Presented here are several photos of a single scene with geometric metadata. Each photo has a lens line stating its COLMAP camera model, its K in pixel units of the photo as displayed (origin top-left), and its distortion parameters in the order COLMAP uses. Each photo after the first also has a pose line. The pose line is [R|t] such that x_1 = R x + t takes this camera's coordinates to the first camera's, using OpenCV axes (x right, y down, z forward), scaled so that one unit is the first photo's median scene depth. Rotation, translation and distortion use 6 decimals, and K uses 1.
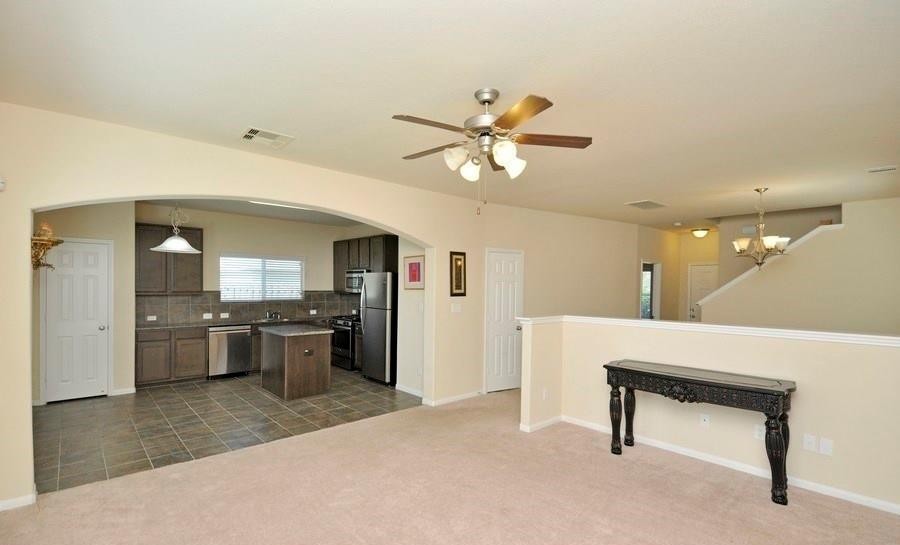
lens RADIAL K [[405.7, 0, 450.4], [0, 405.7, 291.7], [0, 0, 1]] dist [-0.002057, -0.000536]
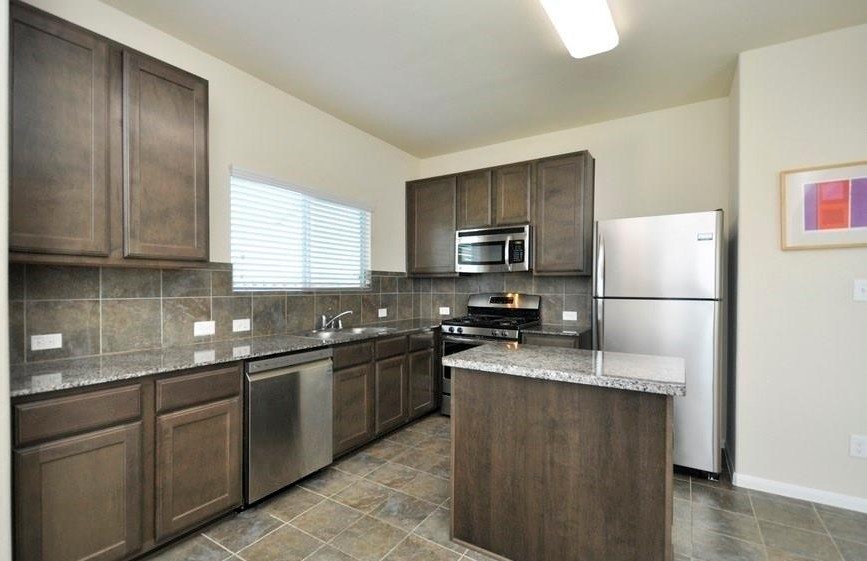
lens RADIAL K [[400.5, 0, 420.9], [0, 400.5, 291.0], [0, 0, 1]] dist [0.027157, -0.019141]
pose [[0.972615, -0.010802, 0.232171, -0.508963], [0.010820, 0.999941, 0.001195, 0.027945], [-0.232170, 0.001350, 0.972674, 0.608251]]
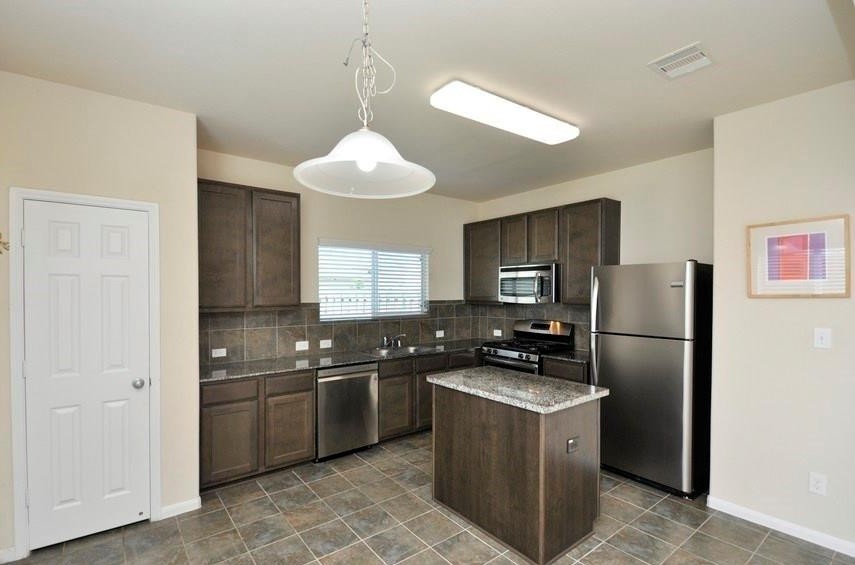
lens RADIAL K [[398.8, 0, 409.3], [0, 398.8, 298.0], [0, 0, 1]] dist [0.000792, -0.000571]
pose [[0.993957, -0.009782, -0.109331, -0.394335], [0.009732, 0.999952, -0.000989, -0.007904], [0.109335, -0.000081, 0.994005, 0.455406]]
